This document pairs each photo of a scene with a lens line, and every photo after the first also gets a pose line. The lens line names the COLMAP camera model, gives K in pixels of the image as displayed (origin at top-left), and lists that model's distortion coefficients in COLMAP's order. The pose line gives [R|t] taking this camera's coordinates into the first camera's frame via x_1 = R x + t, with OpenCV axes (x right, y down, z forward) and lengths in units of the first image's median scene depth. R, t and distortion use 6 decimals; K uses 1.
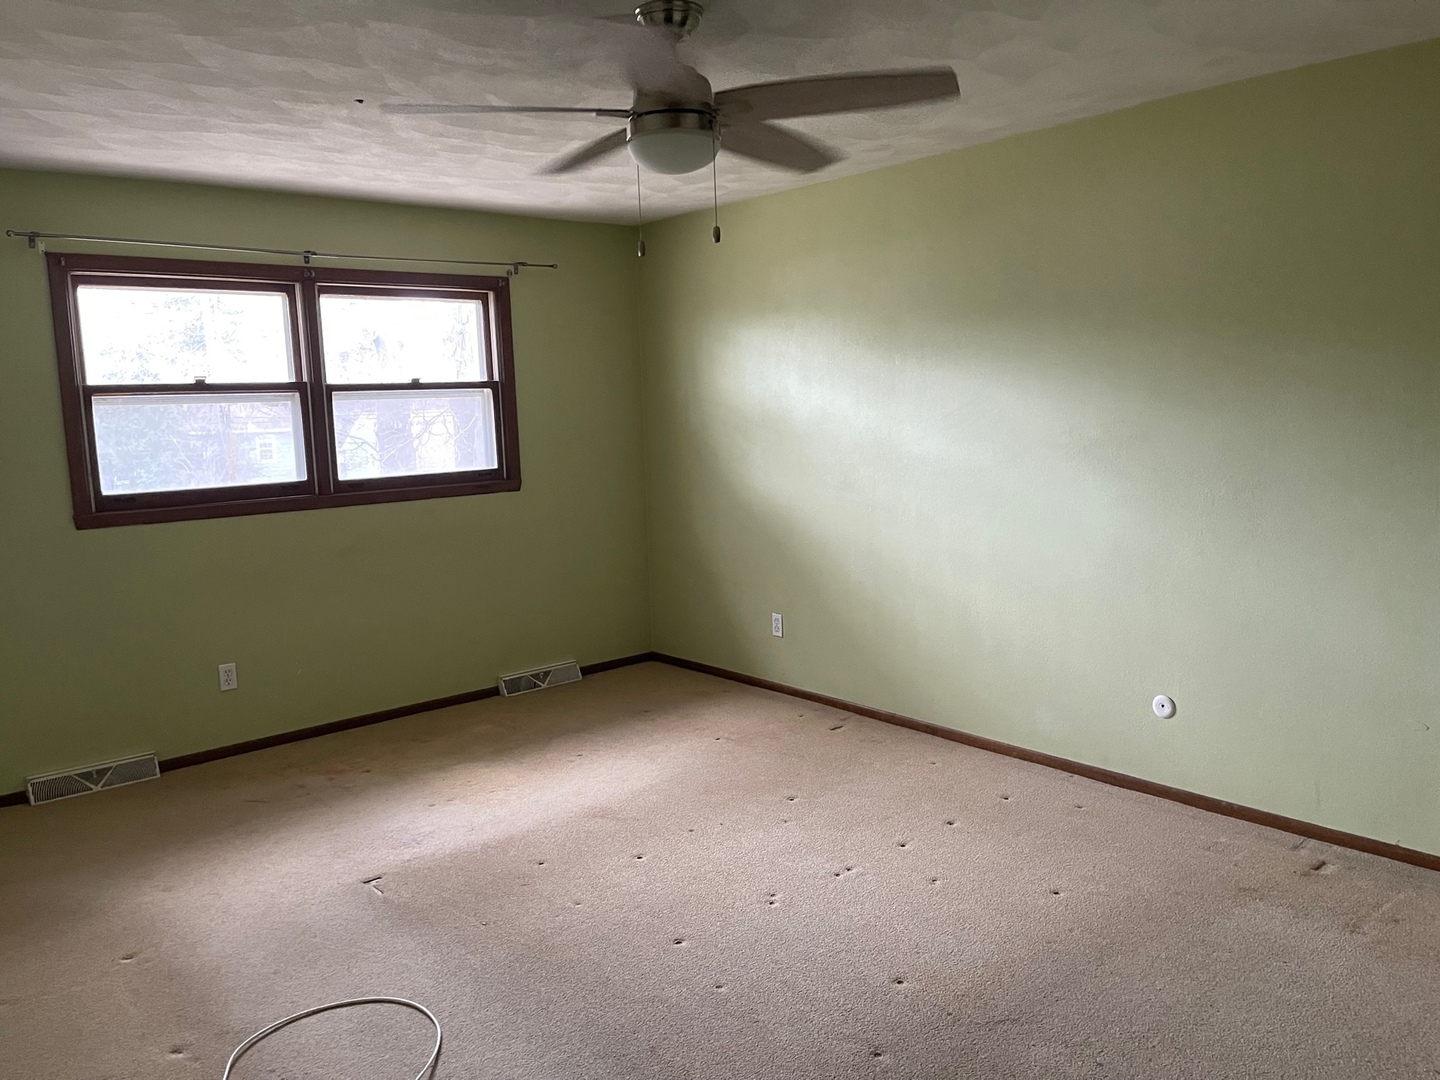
lens RADIAL K [[1089.6, 0, 722.3], [0, 1089.6, 529.2], [0, 0, 1]] dist [0.079537, -0.109644]
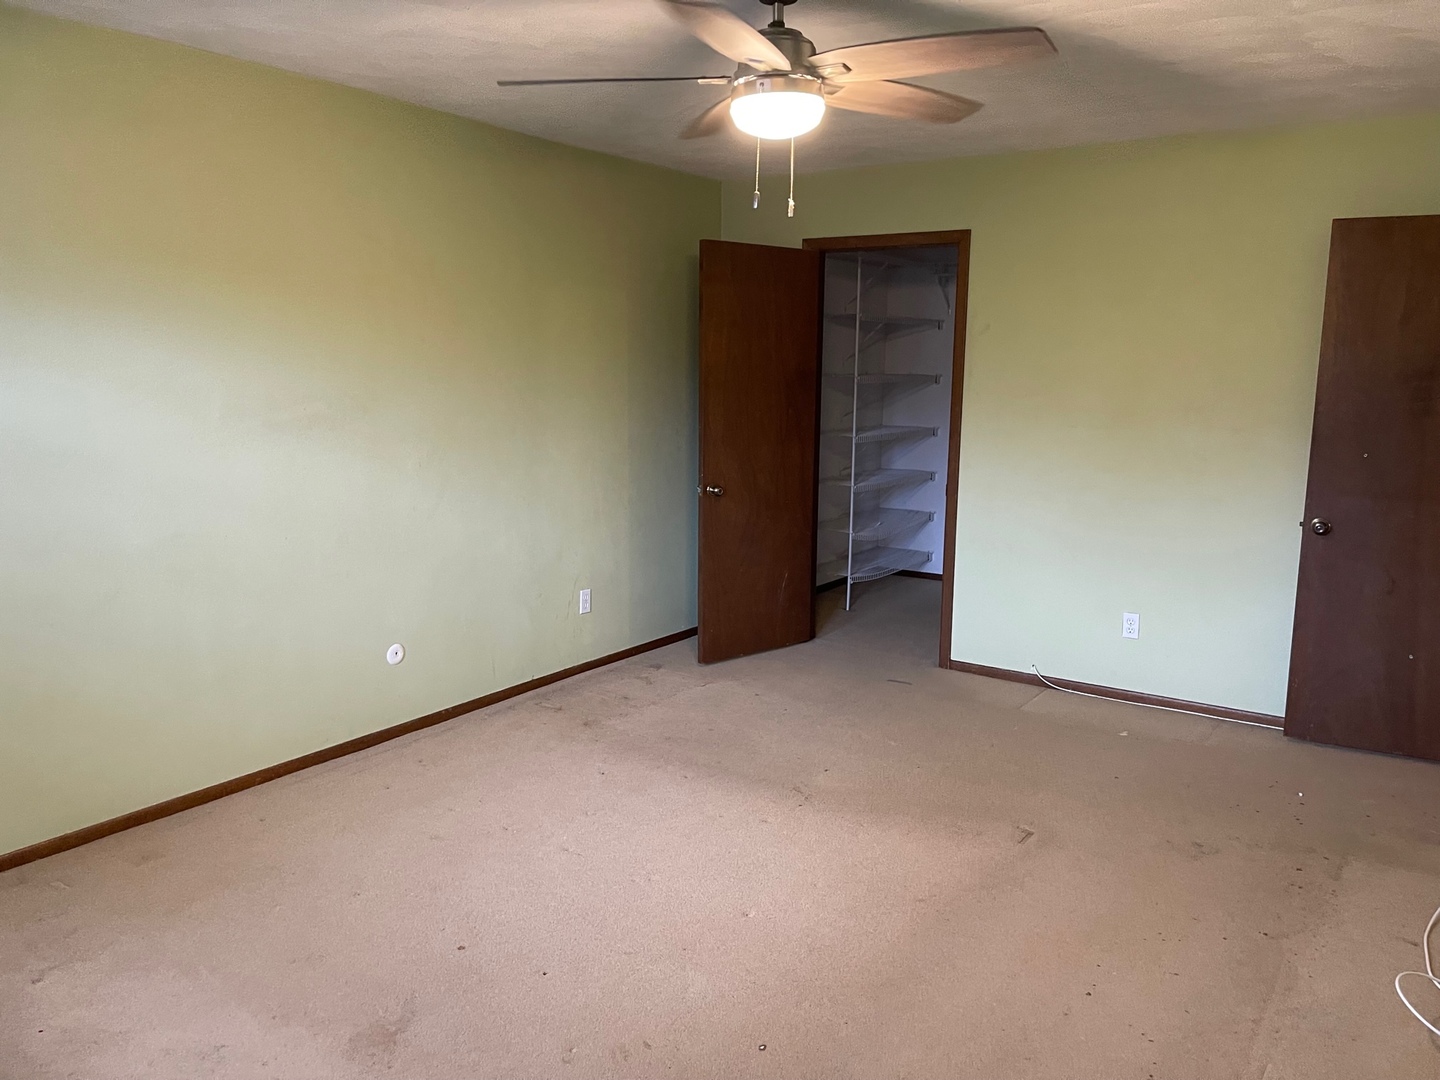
lens RADIAL K [[1089.6, 0, 722.3], [0, 1089.6, 529.2], [0, 0, 1]] dist [0.079537, -0.109644]
pose [[-0.276537, -0.113139, 0.954320, -0.705359], [0.113539, 0.982244, 0.149350, -0.084169], [-0.954273, 0.149653, -0.258781, 0.948246]]
